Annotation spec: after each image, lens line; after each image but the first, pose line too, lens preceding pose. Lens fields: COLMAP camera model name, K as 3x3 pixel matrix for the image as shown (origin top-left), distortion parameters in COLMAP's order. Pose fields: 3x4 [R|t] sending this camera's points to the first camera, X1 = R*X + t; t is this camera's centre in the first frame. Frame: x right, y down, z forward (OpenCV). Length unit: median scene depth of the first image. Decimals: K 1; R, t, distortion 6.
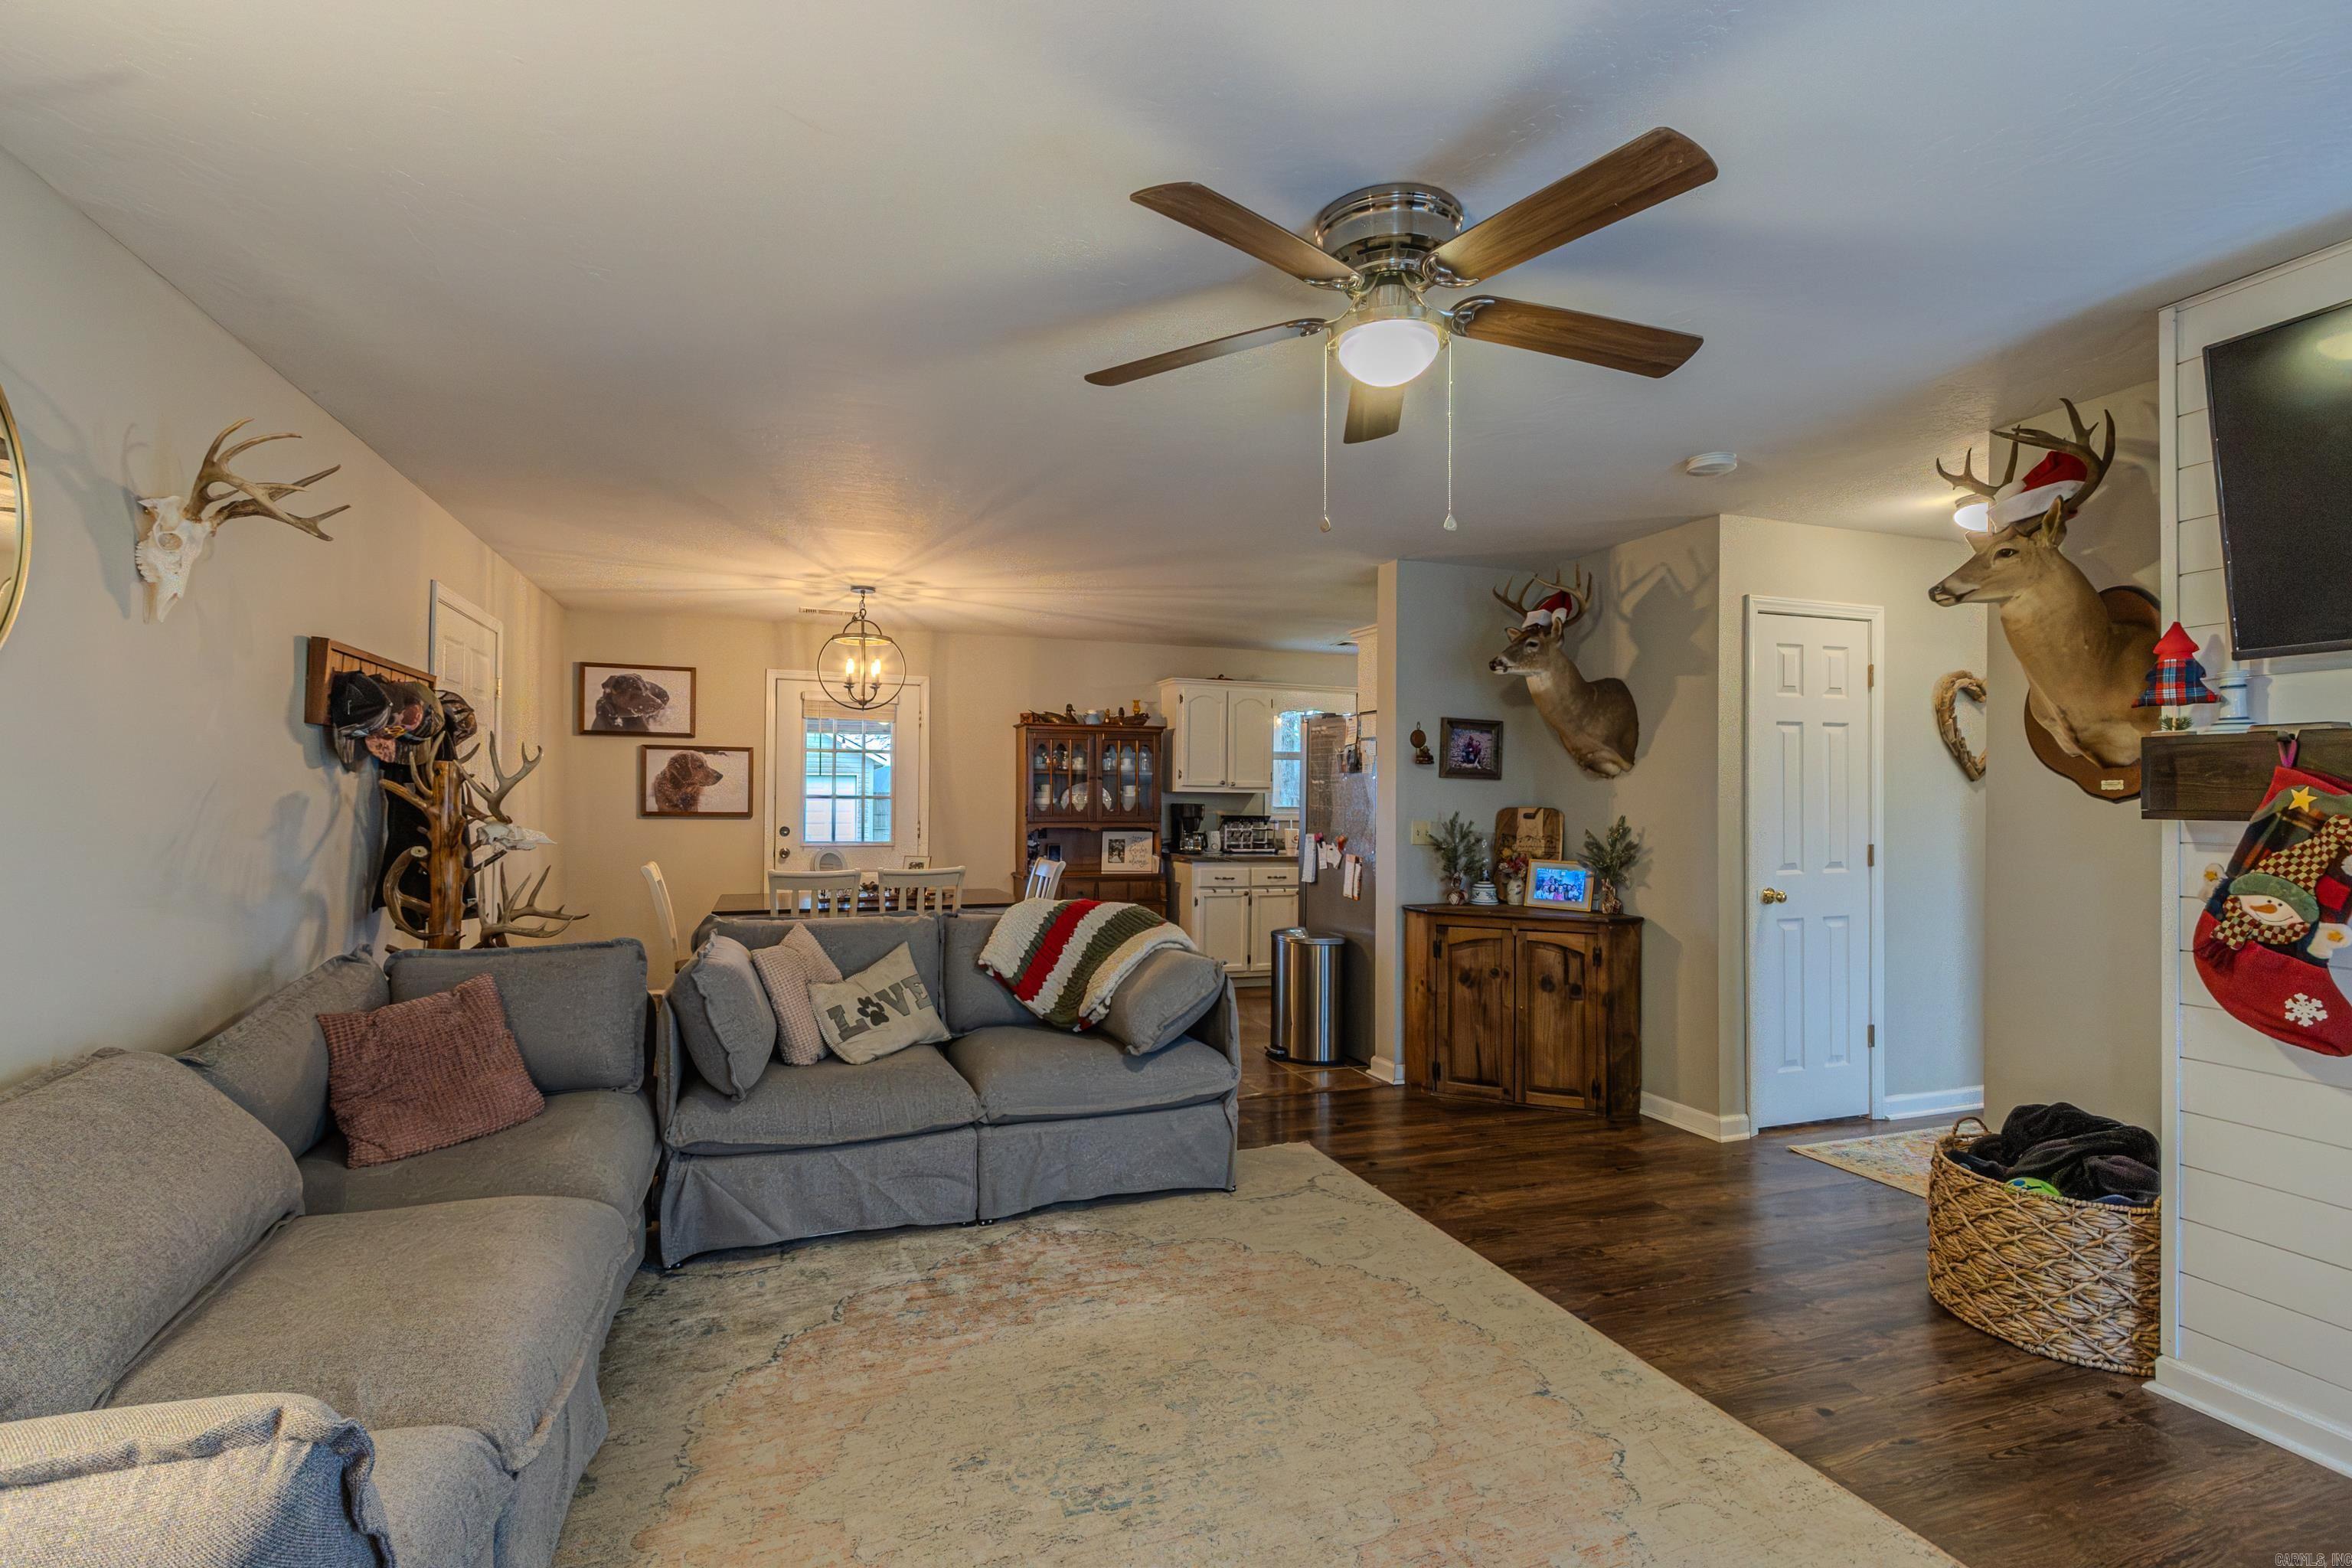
lens RADIAL K [[1096.1, 0, 1184.8], [0, 1096.1, 783.1], [0, 0, 1]] dist [0.006660, -0.001558]
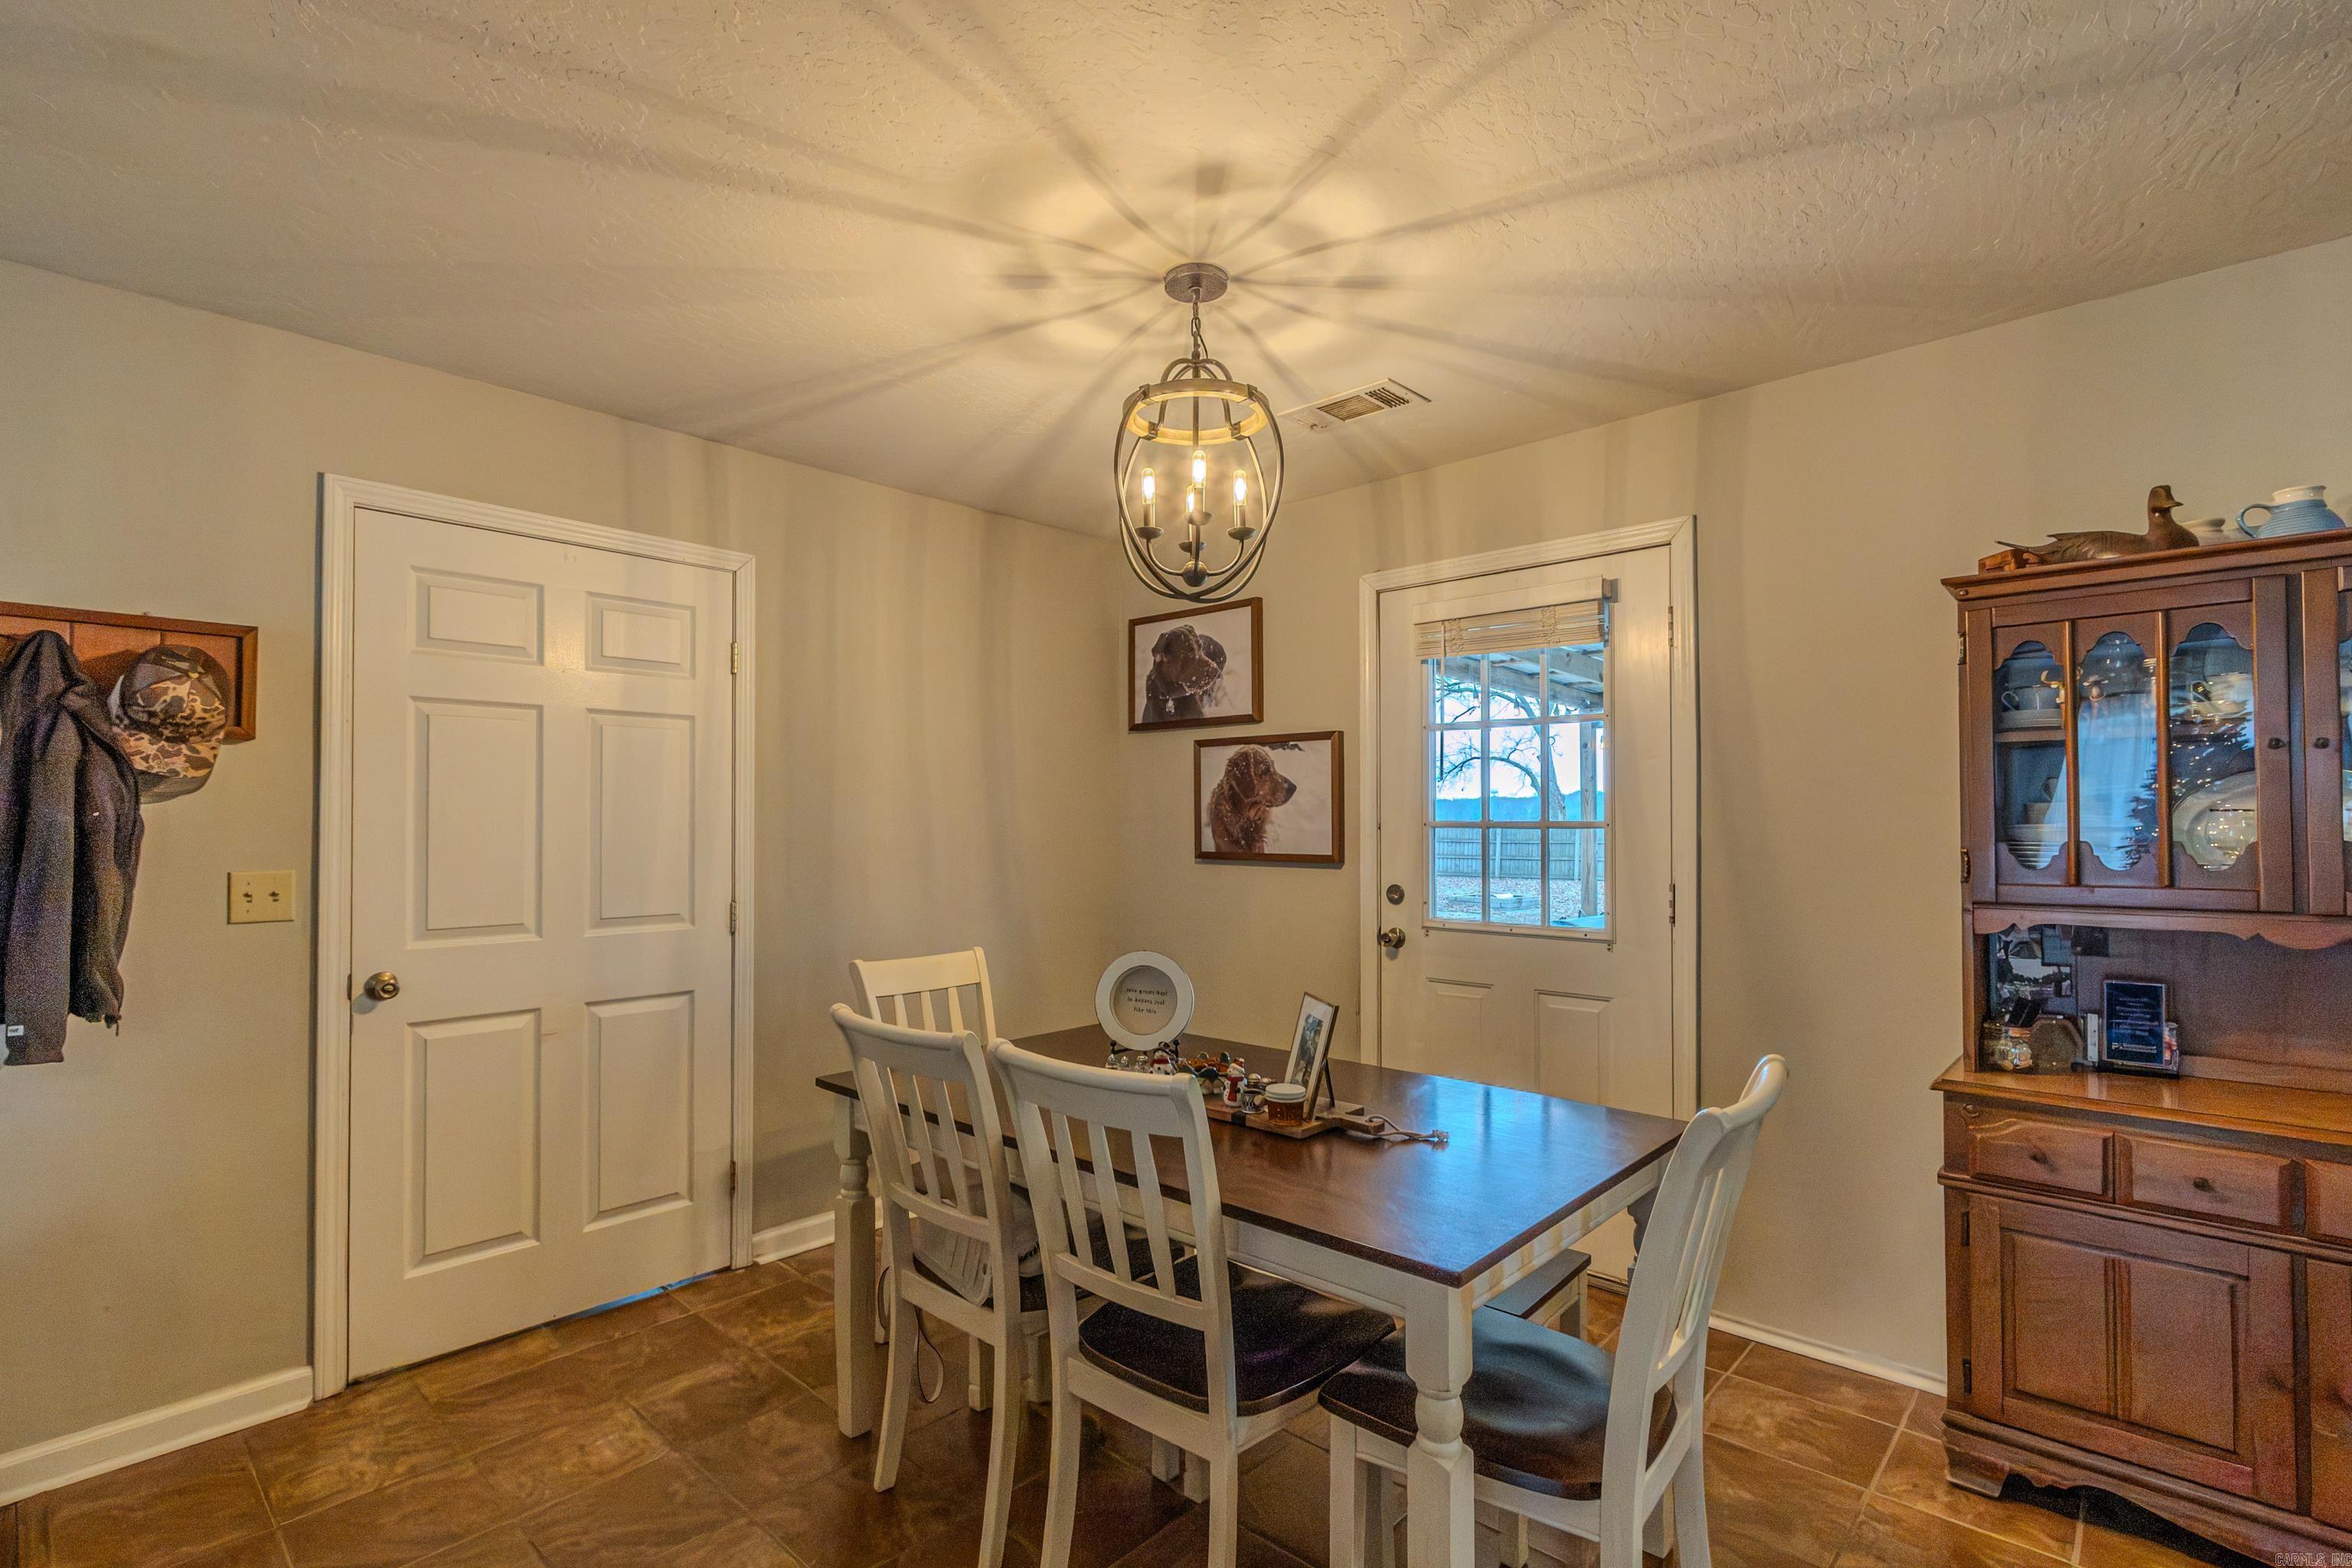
lens RADIAL K [[1096.1, 0, 1157.6], [0, 1096.1, 801.2], [0, 0, 1]] dist [0.006660, -0.001558]
pose [[0.442919, -0.022282, -0.896285, 0.033442], [0.024238, 0.999623, -0.012873, 0.005597], [0.896234, -0.016022, 0.443292, 0.708557]]
